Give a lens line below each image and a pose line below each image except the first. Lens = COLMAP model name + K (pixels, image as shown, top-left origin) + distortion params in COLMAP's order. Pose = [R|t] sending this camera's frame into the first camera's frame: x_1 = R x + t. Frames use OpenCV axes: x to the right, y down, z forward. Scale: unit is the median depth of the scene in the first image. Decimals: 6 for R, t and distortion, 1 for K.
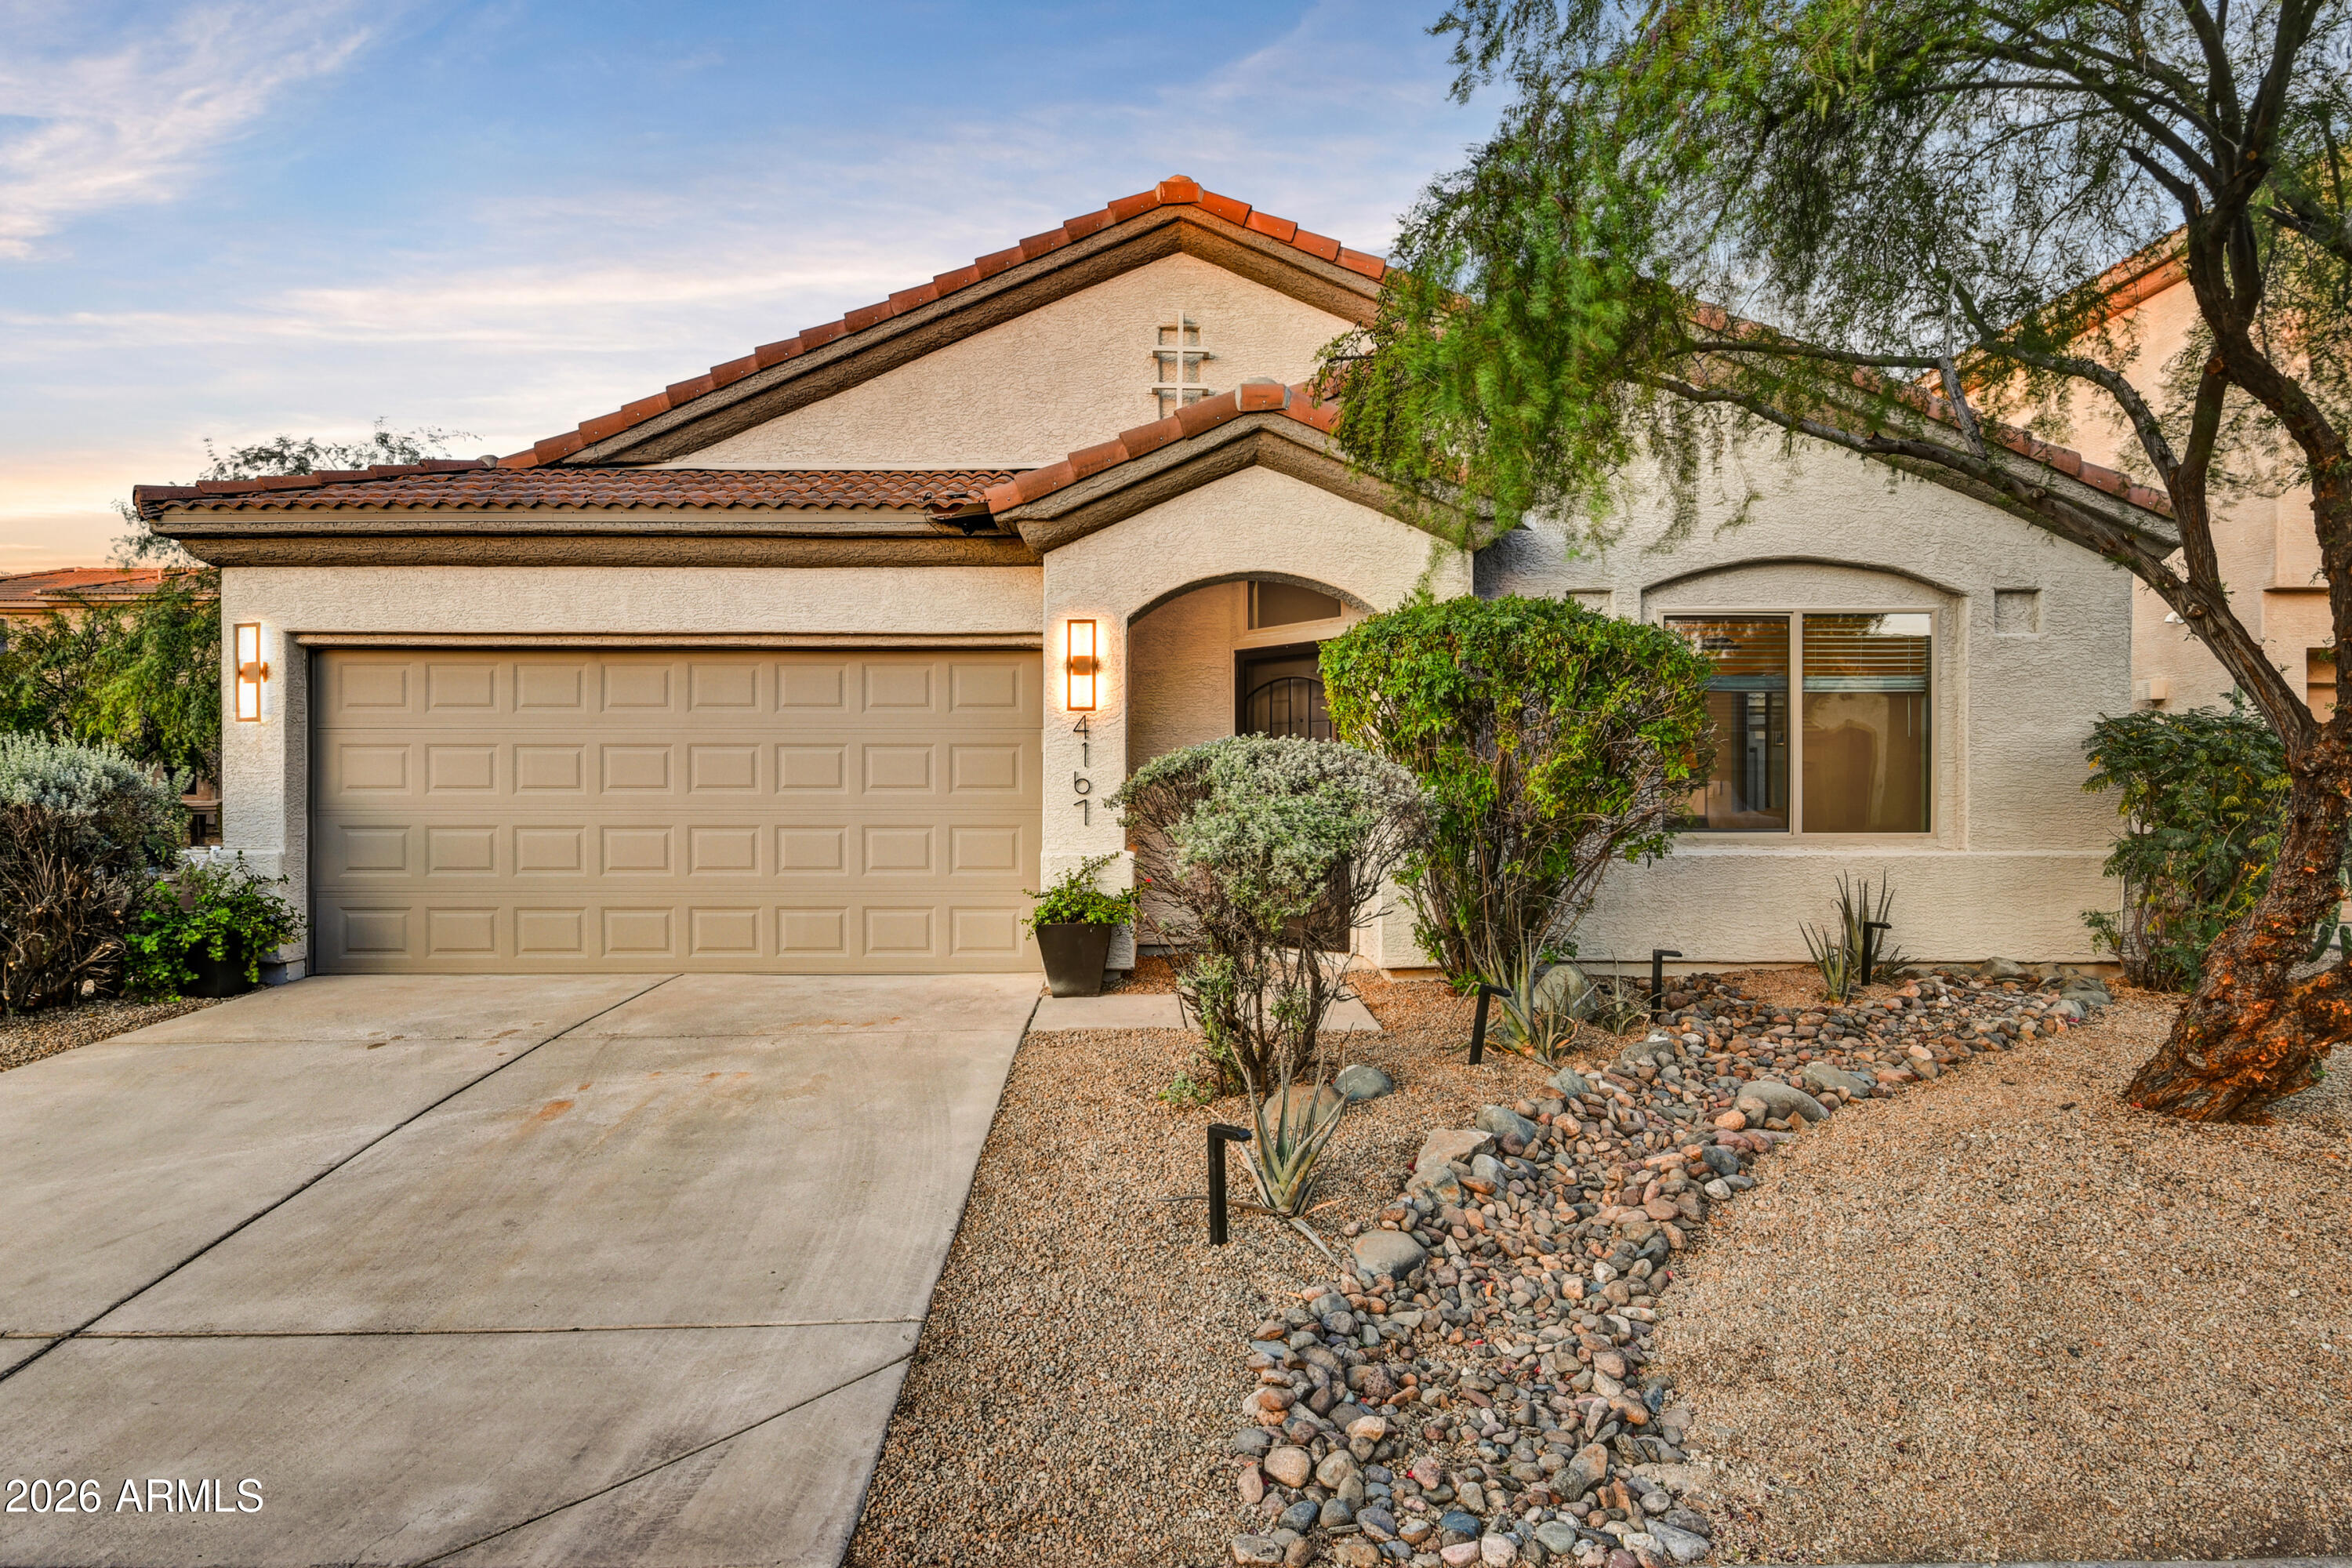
lens RADIAL K [[1307.4, 0, 1173.9], [0, 1307.4, 798.7], [0, 0, 1]] dist [0.007714, -0.004412]
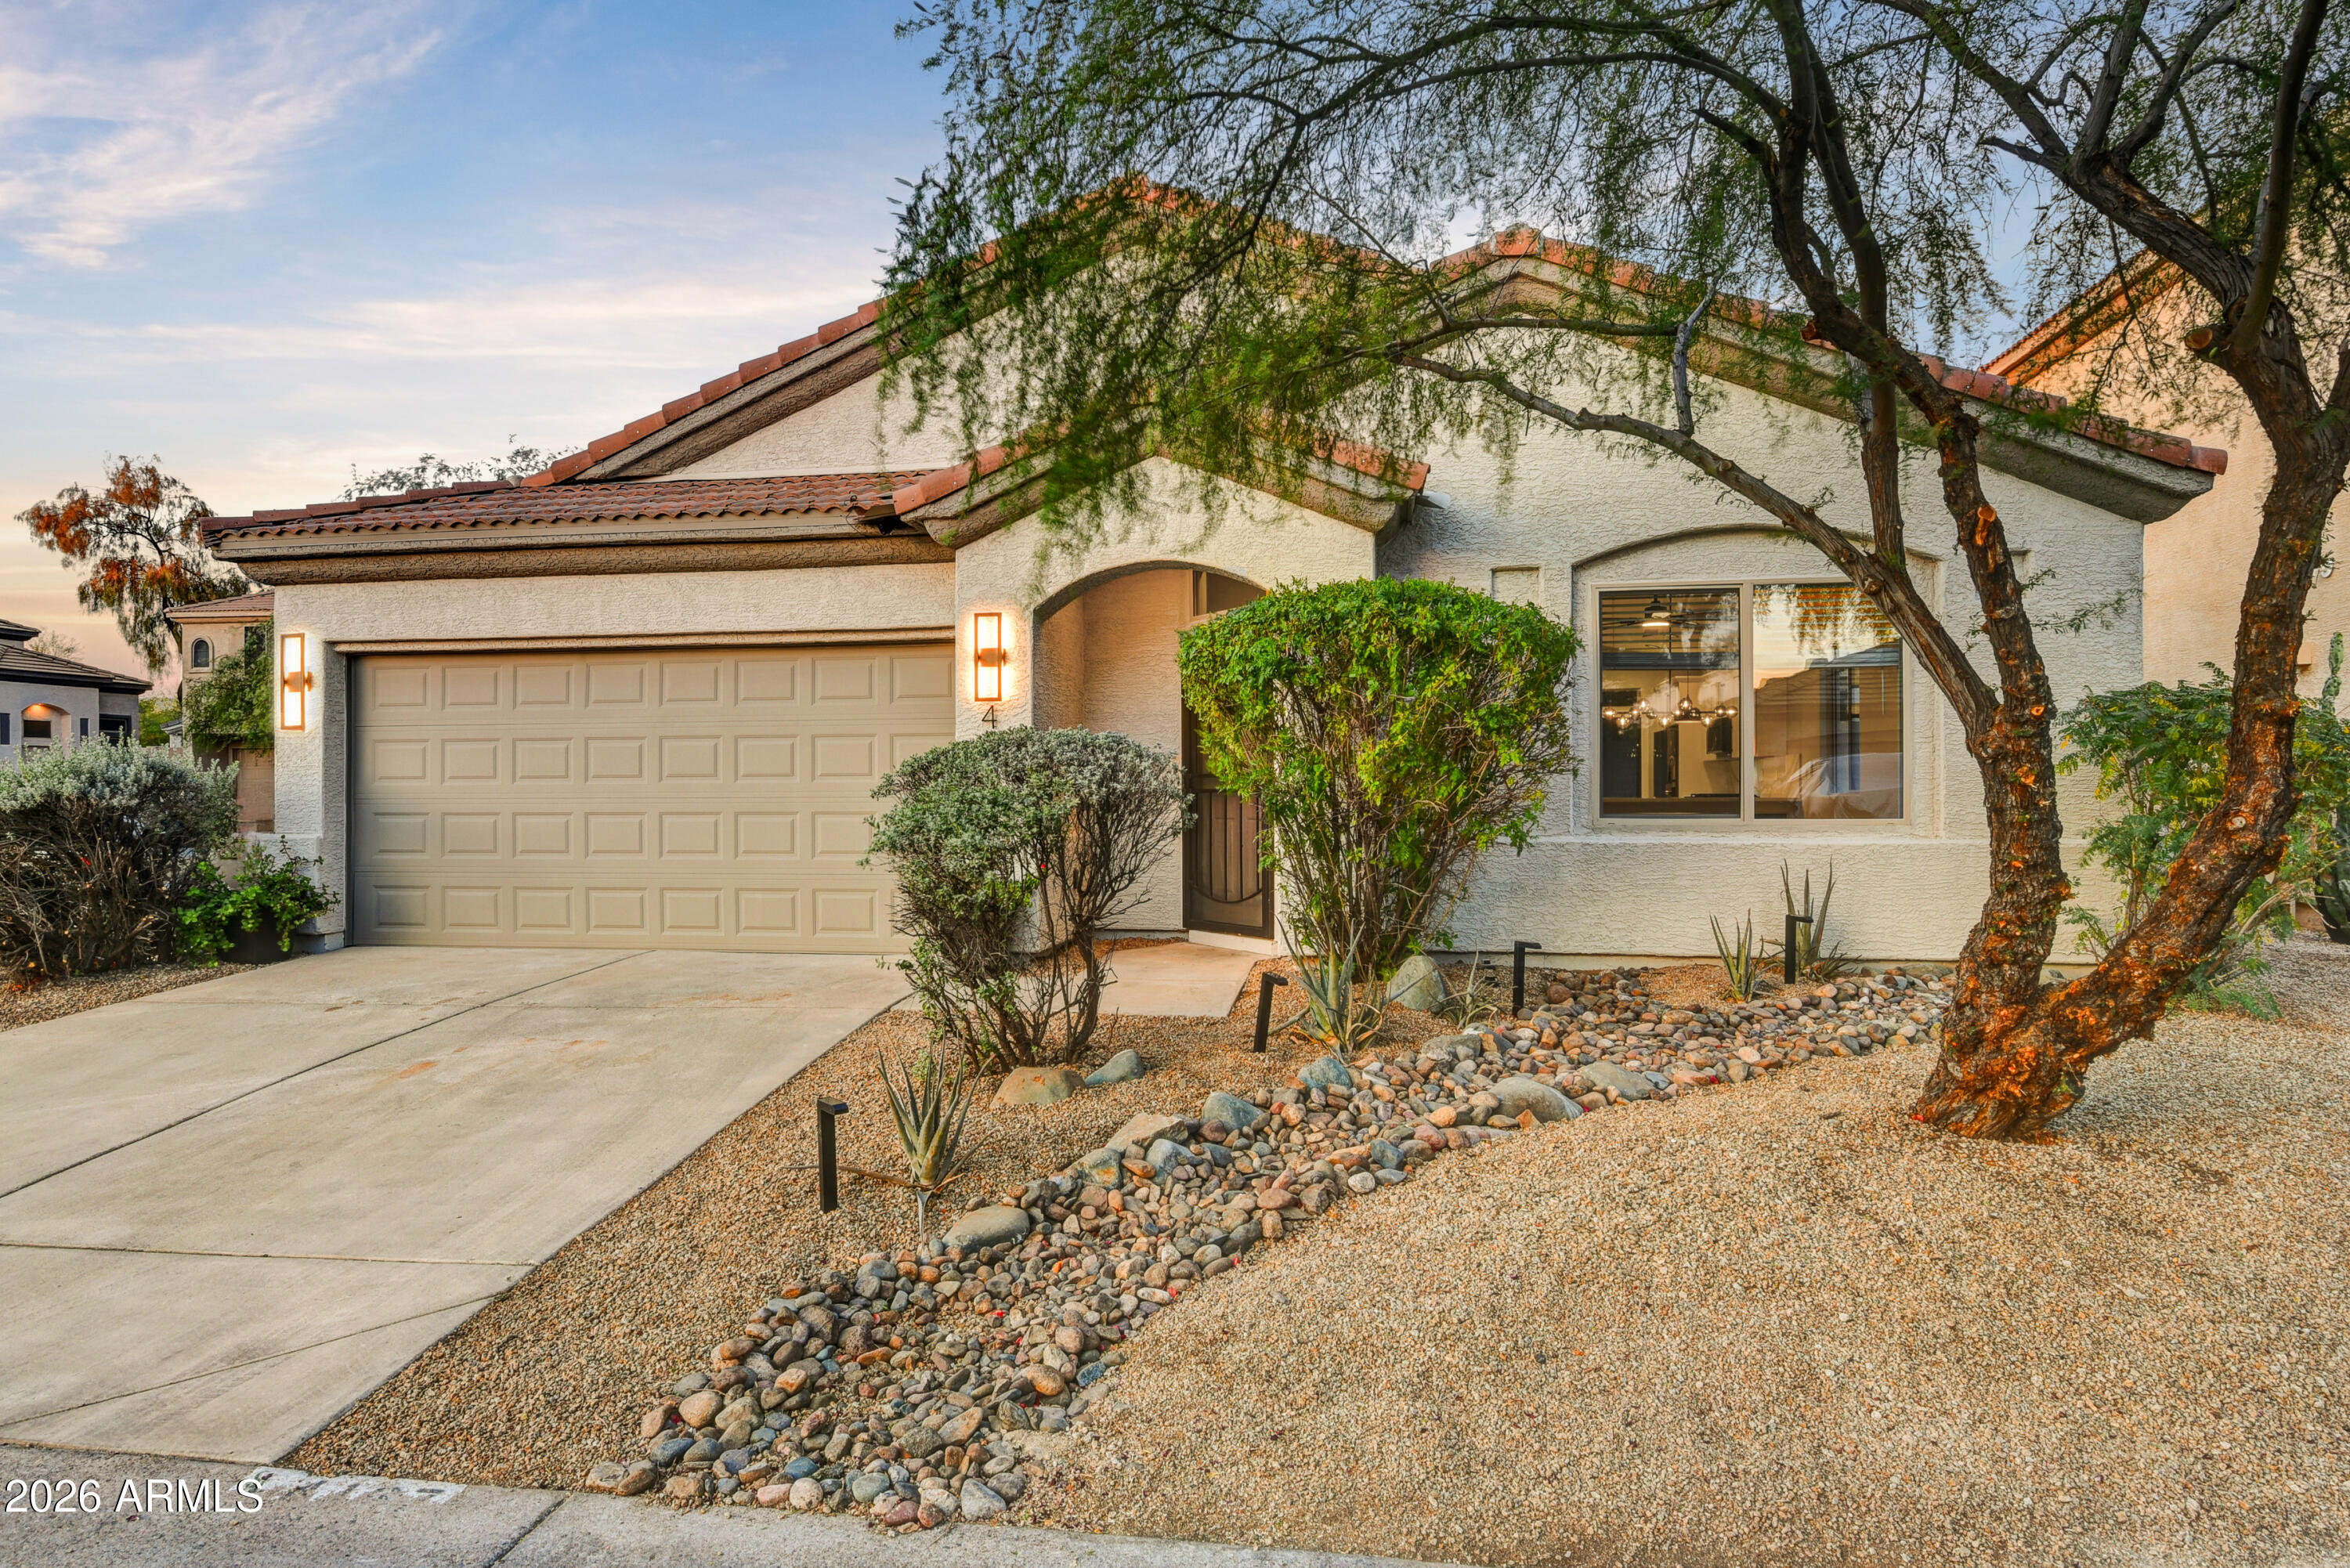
lens RADIAL K [[1335.6, 0, 1178.2], [0, 1335.6, 767.7], [0, 0, 1]] dist [0.012967, -0.004675]
pose [[0.985114, -0.006614, -0.171777, 0.290204], [0.005171, 0.999948, -0.008845, -0.004966], [0.171826, 0.007825, 0.985096, -0.015392]]
